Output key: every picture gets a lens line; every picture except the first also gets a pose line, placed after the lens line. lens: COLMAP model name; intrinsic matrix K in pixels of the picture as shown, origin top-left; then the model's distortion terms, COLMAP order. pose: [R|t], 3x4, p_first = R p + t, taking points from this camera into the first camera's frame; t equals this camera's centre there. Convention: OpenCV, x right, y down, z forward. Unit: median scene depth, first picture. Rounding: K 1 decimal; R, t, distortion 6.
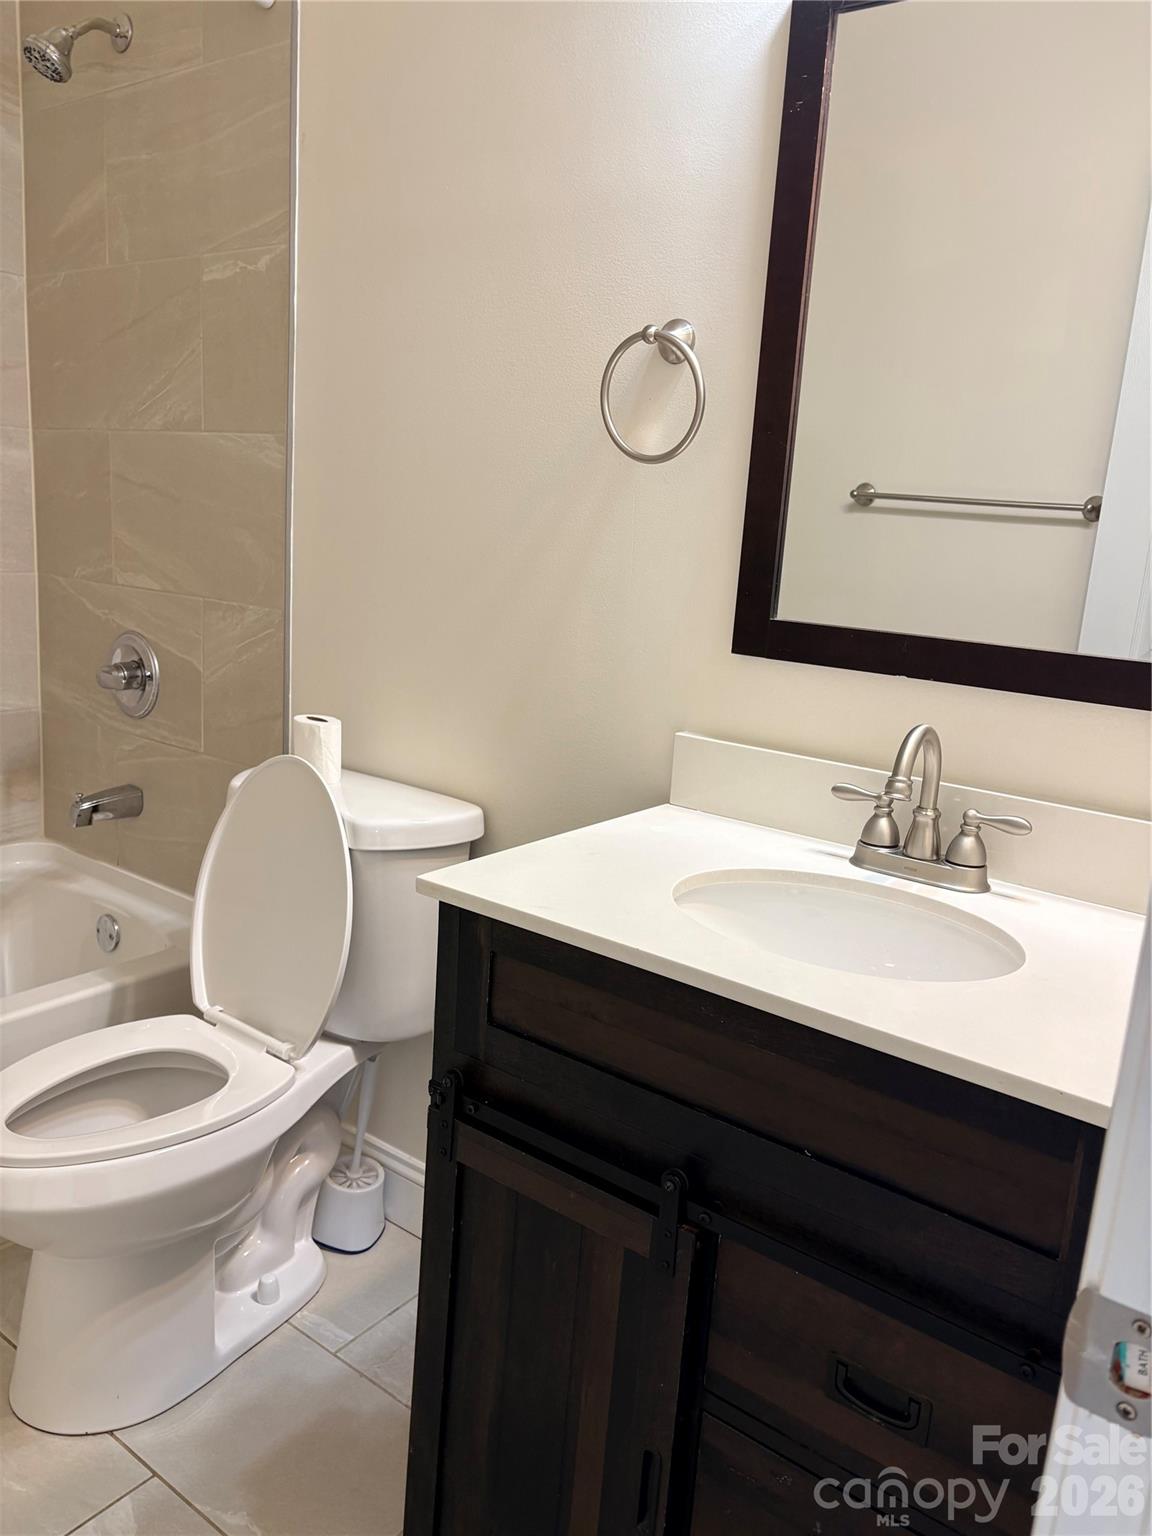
lens RADIAL K [[1133.2, 0, 584.8], [0, 1133.2, 776.5], [0, 0, 1]] dist [0.041067, -0.047308]
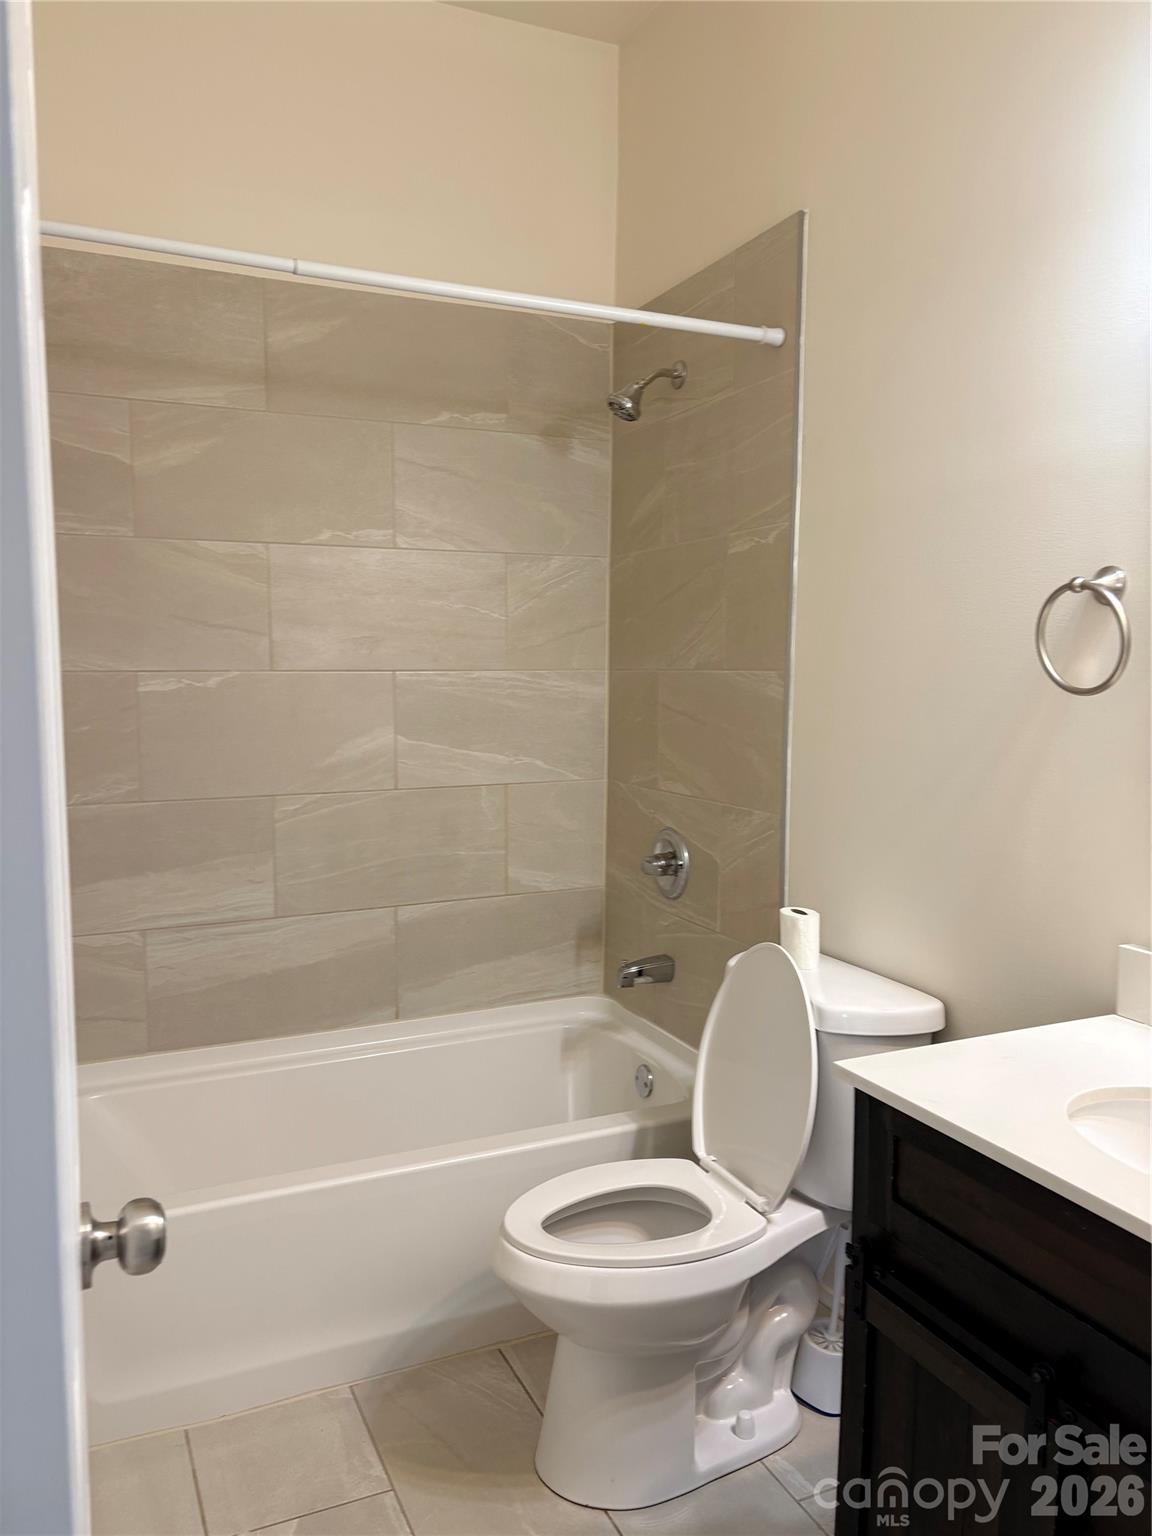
lens RADIAL K [[1133.2, 0, 573.9], [0, 1133.2, 756.3], [0, 0, 1]] dist [0.041067, -0.047308]
pose [[0.876205, -0.026409, -0.481214, 0.129203], [-0.049724, 0.988215, -0.144772, -0.028636], [0.479366, 0.150778, 0.864566, -0.146583]]
